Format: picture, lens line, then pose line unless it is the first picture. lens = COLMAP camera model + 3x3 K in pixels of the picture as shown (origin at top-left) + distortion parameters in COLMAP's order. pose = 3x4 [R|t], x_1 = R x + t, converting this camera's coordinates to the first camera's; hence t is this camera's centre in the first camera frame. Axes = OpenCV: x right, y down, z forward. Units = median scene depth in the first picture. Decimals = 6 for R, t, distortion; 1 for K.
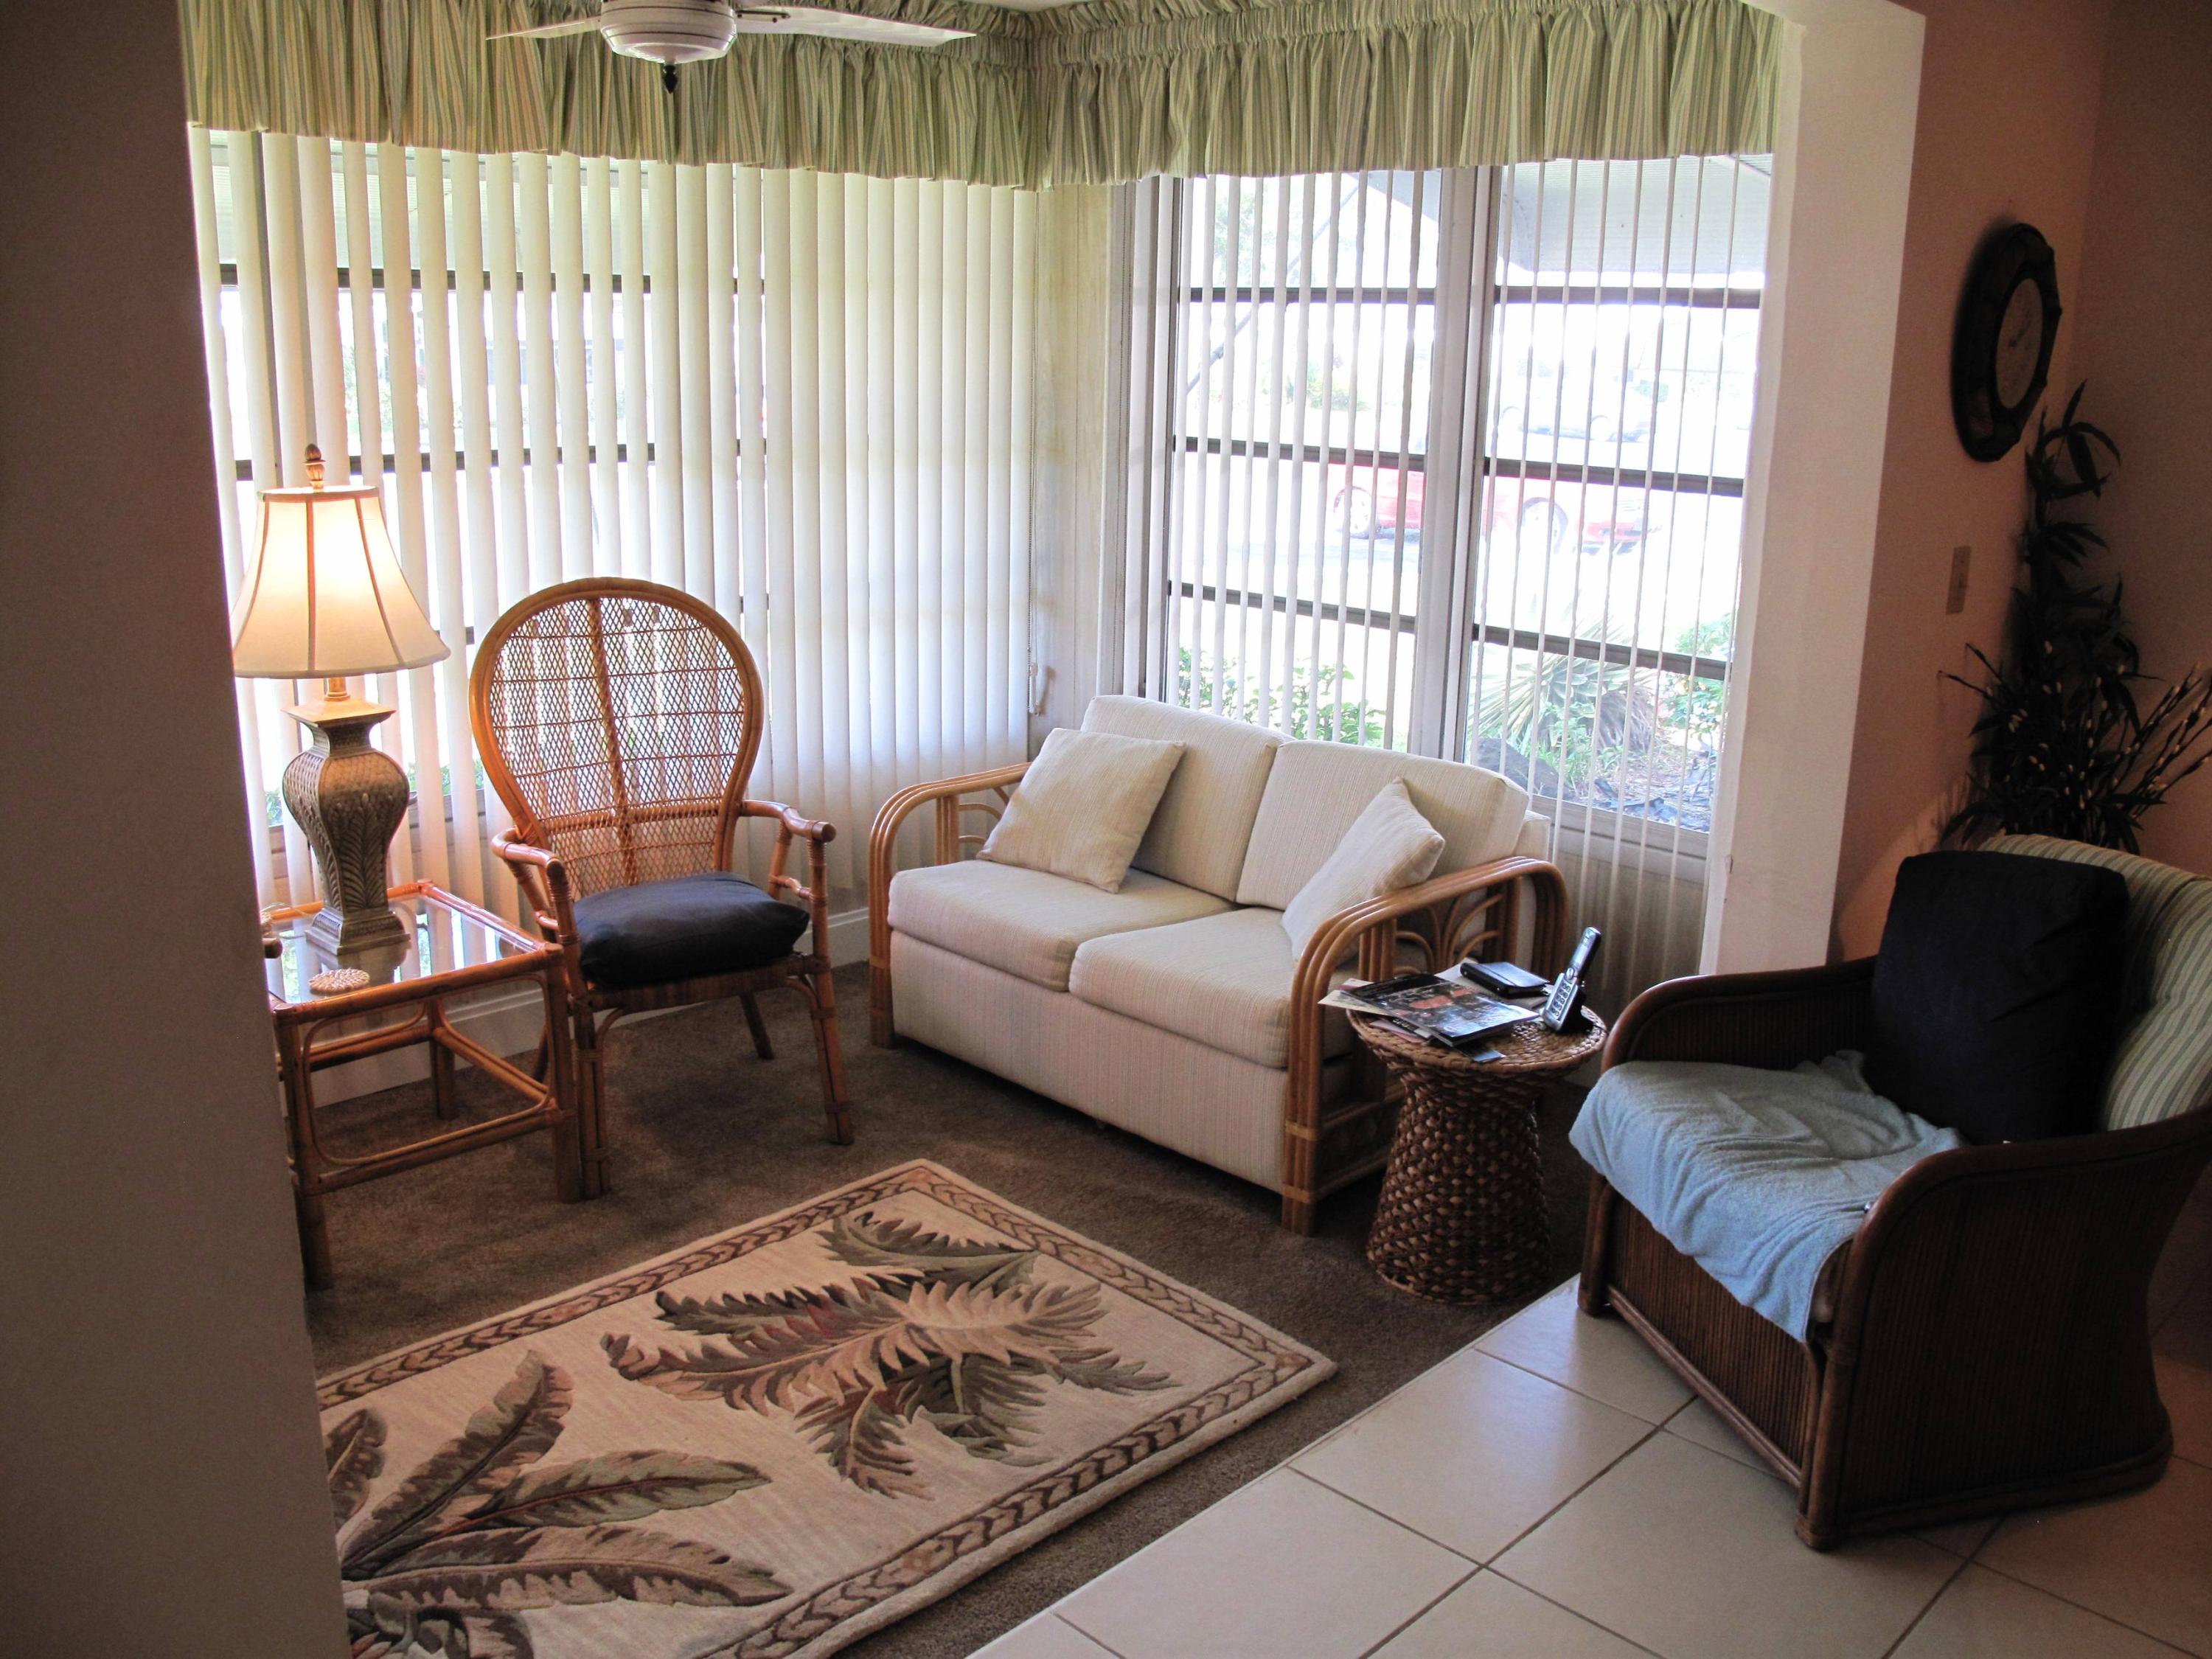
lens RADIAL K [[1852.9, 0, 1119.4], [0, 1852.9, 844.6], [0, 0, 1]] dist [-0.146021, 0.104741]
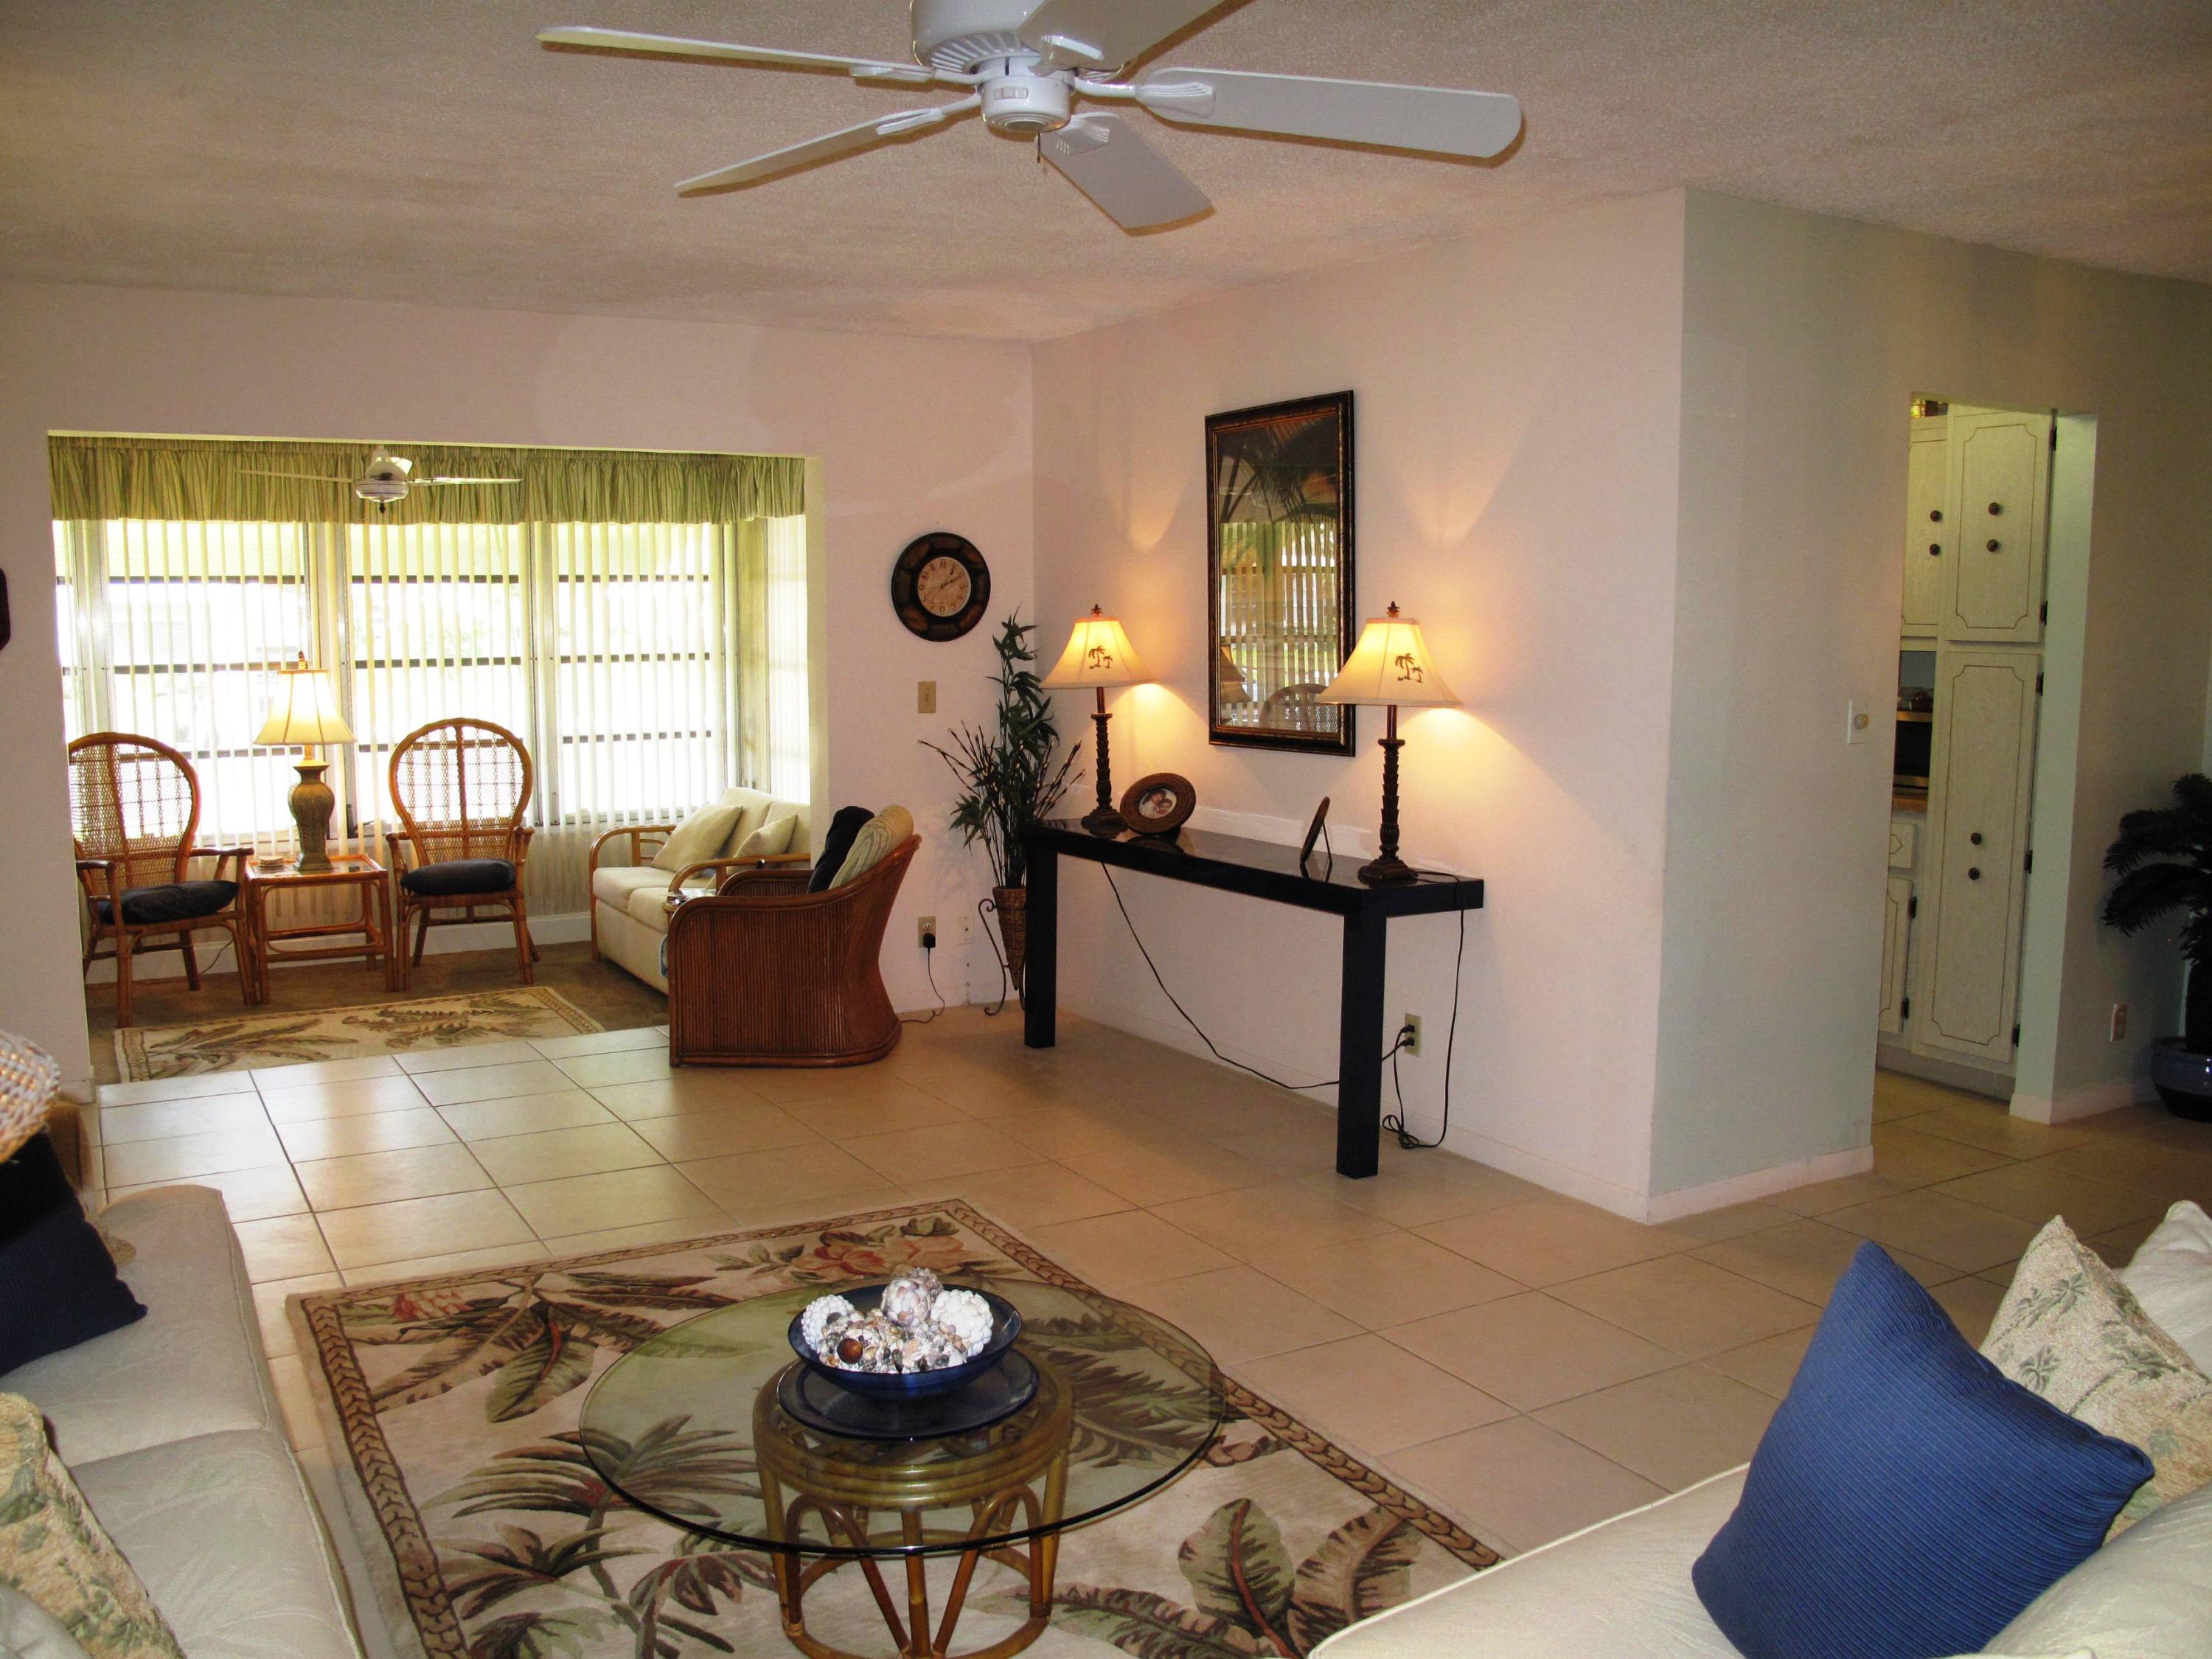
lens RADIAL K [[1852.9, 0, 1098.7], [0, 1852.9, 844.2], [0, 0, 1]] dist [-0.146021, 0.104741]
pose [[0.965035, 0.014388, -0.261725, 0.963367], [-0.050727, 0.989868, -0.132624, 0.236119], [0.257165, 0.141263, 0.955987, -0.784739]]
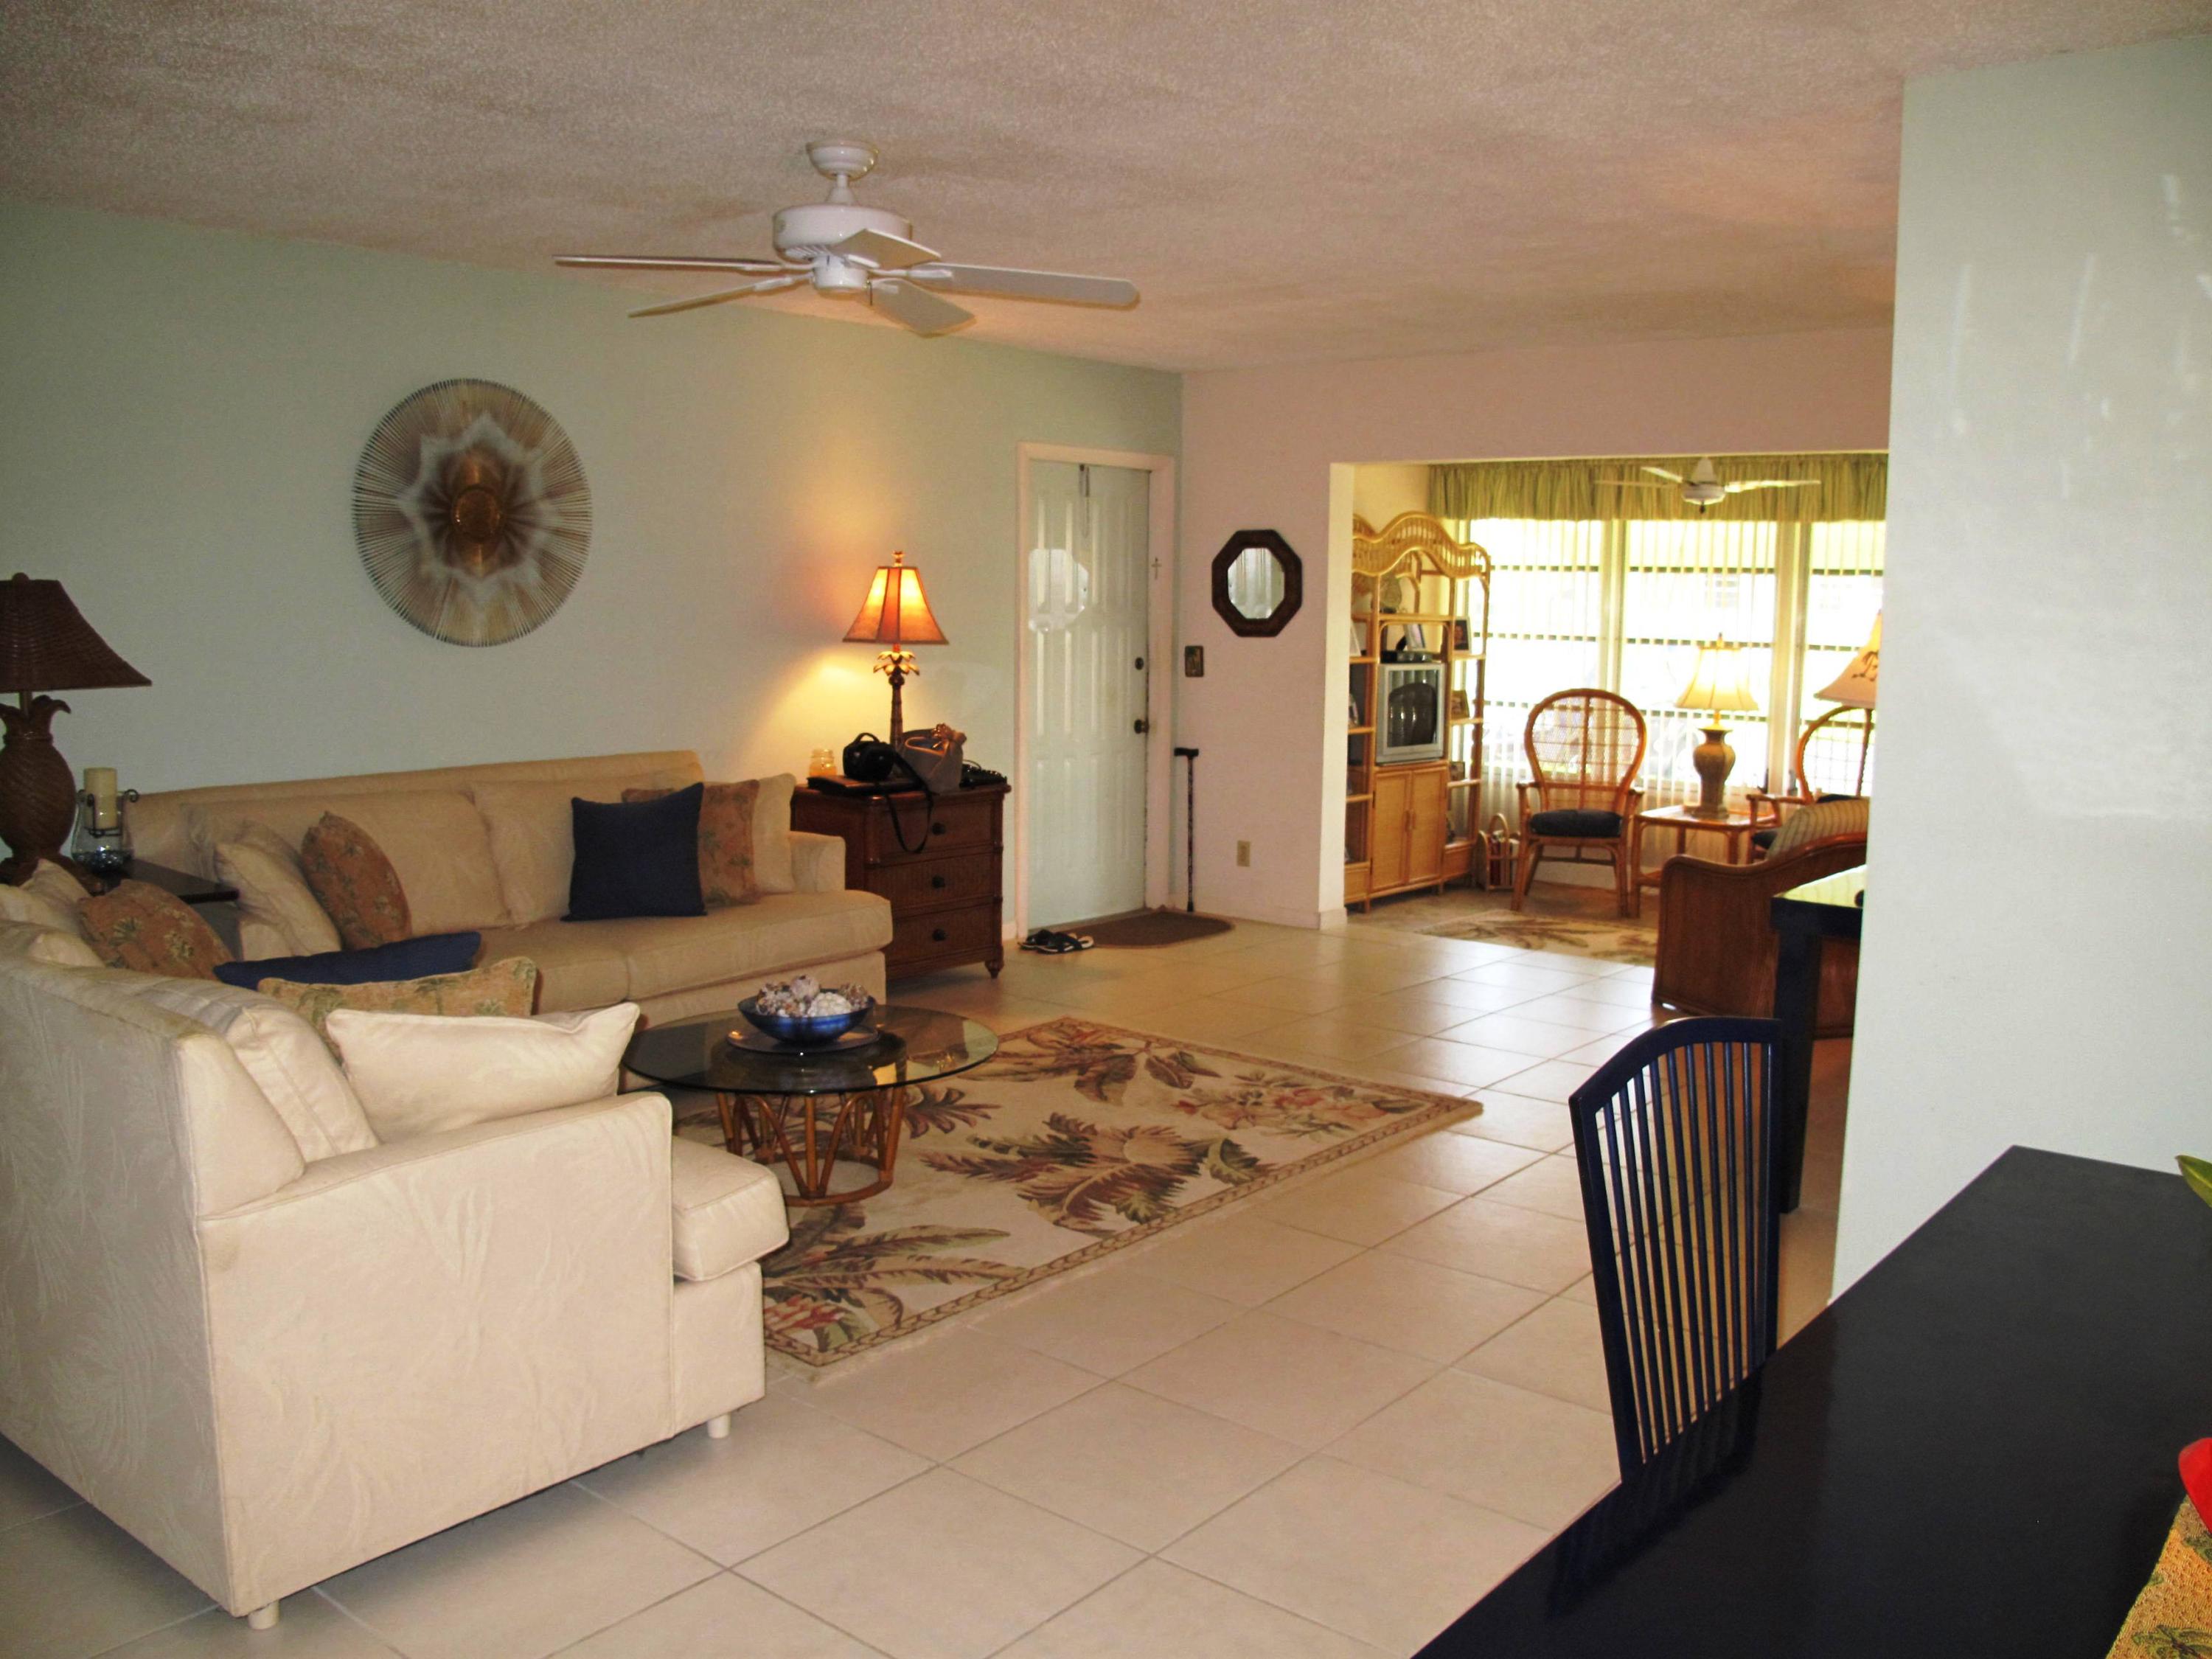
lens RADIAL K [[1852.9, 0, 1105.5], [0, 1852.9, 834.2], [0, 0, 1]] dist [-0.146021, 0.104741]
pose [[0.089473, 0.111247, -0.989757, 1.850033], [-0.268943, 0.959527, 0.083537, 0.080550], [0.958991, 0.258714, 0.115771, -0.129260]]
